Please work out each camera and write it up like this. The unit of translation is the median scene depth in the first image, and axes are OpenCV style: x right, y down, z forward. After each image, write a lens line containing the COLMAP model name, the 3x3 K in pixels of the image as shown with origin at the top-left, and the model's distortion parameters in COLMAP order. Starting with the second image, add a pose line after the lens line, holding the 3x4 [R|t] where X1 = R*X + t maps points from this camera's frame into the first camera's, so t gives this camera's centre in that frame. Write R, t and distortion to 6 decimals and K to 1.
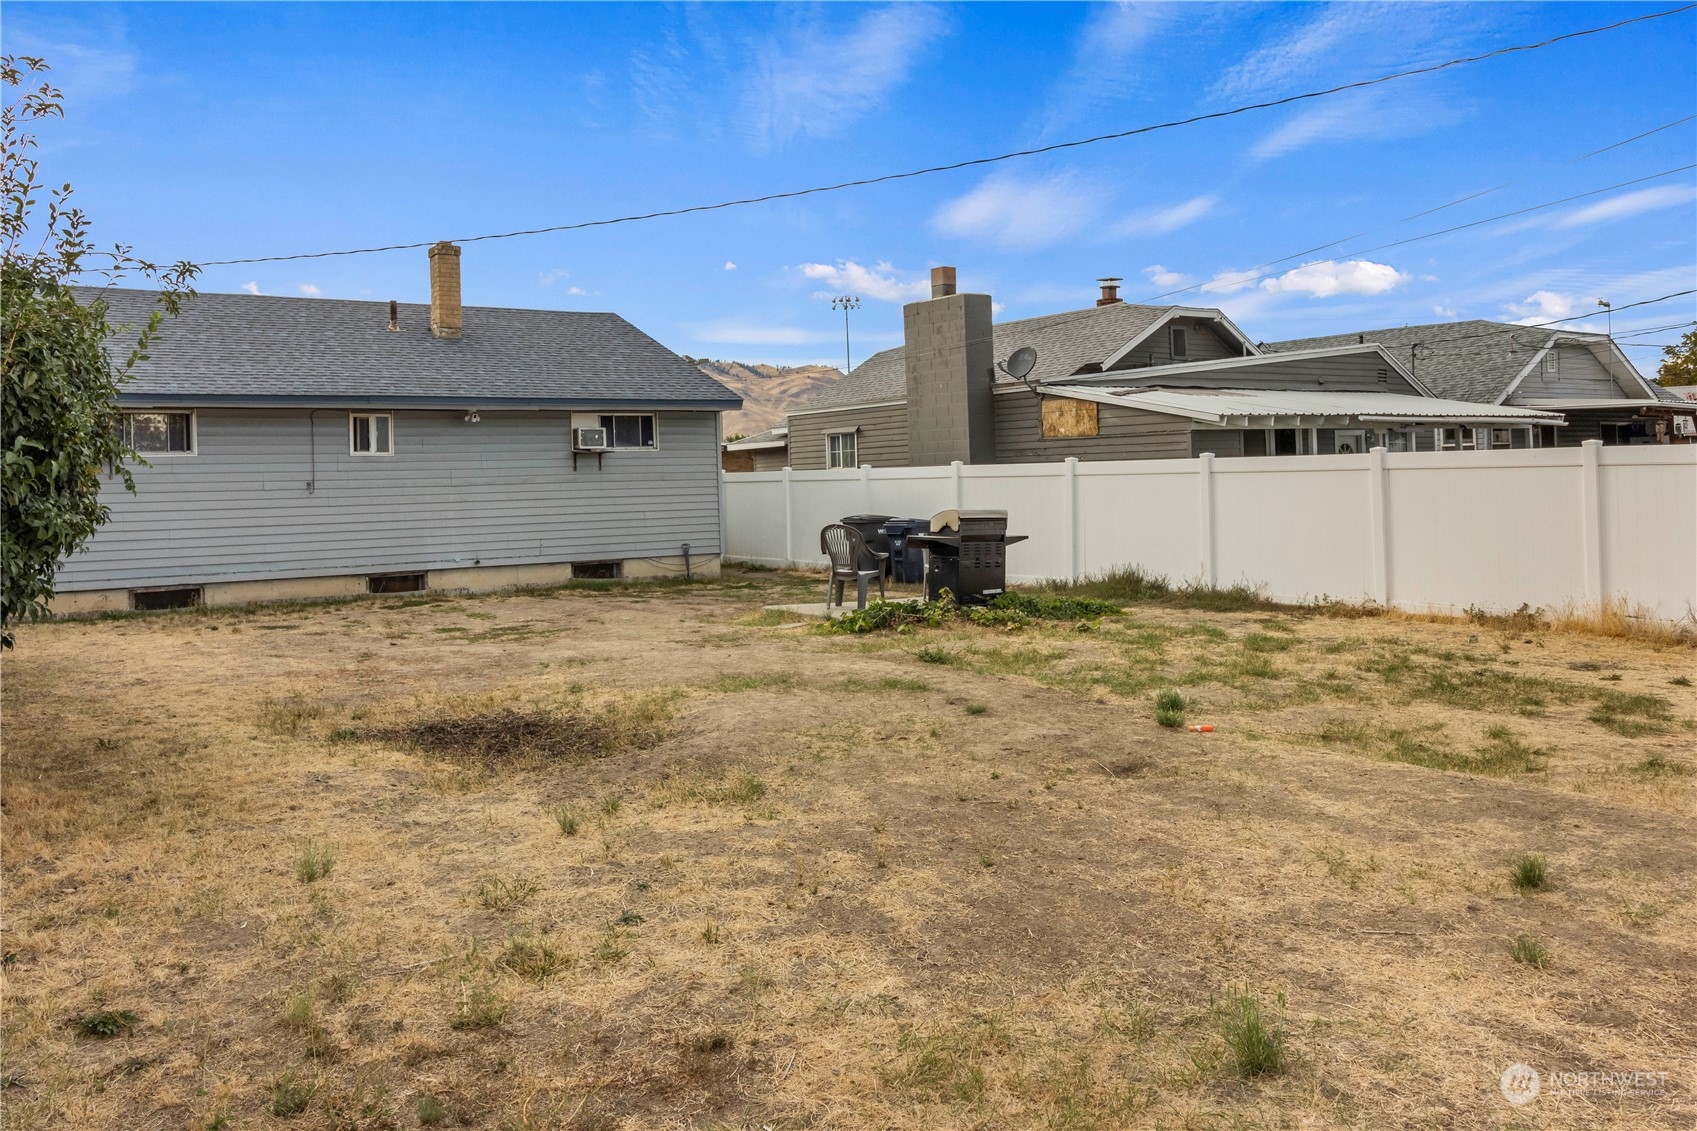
lens RADIAL K [[1374.3, 0, 848.5], [0, 1374.3, 565.5], [0, 0, 1]] dist [-0.001005, 0.001742]
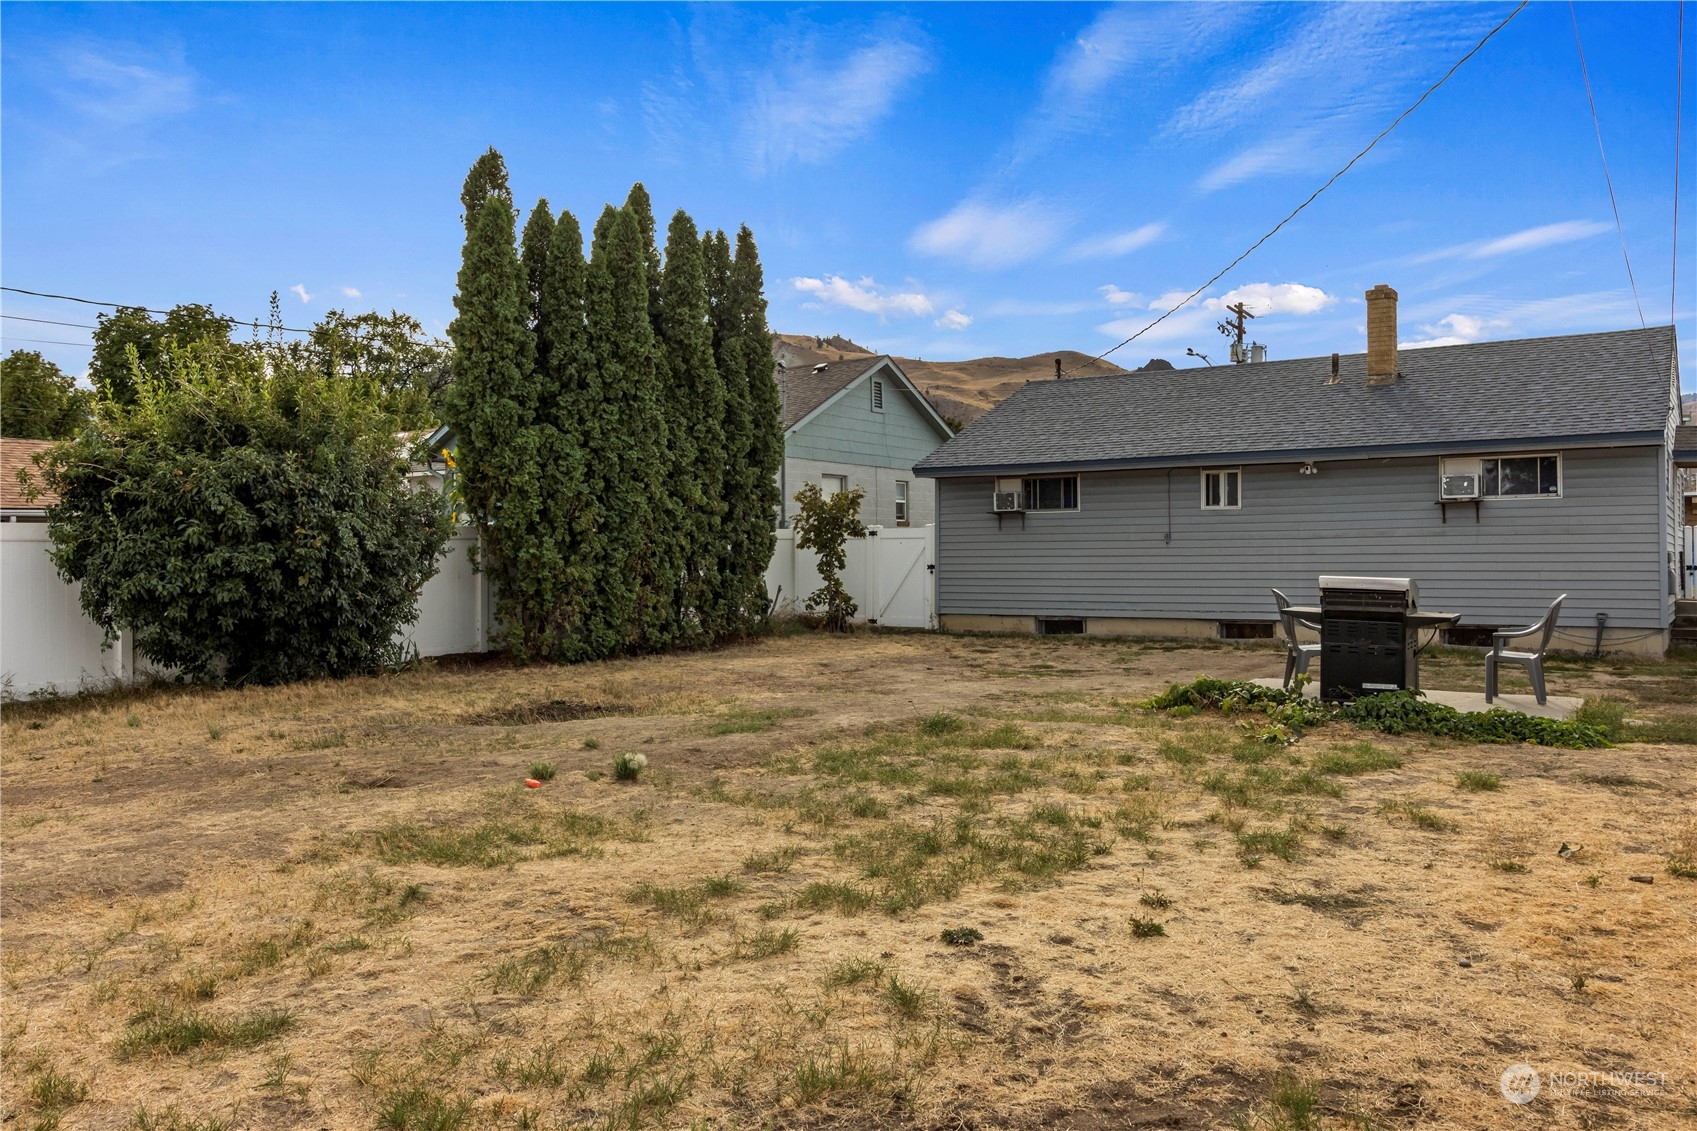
lens RADIAL K [[1374.3, 0, 848.5], [0, 1374.3, 565.5], [0, 0, 1]] dist [-0.001005, 0.001742]
pose [[0.347273, 0.032541, -0.937199, 0.540627], [-0.055845, 0.998342, 0.013971, -0.034008], [0.936100, 0.047486, 0.348515, 0.345285]]
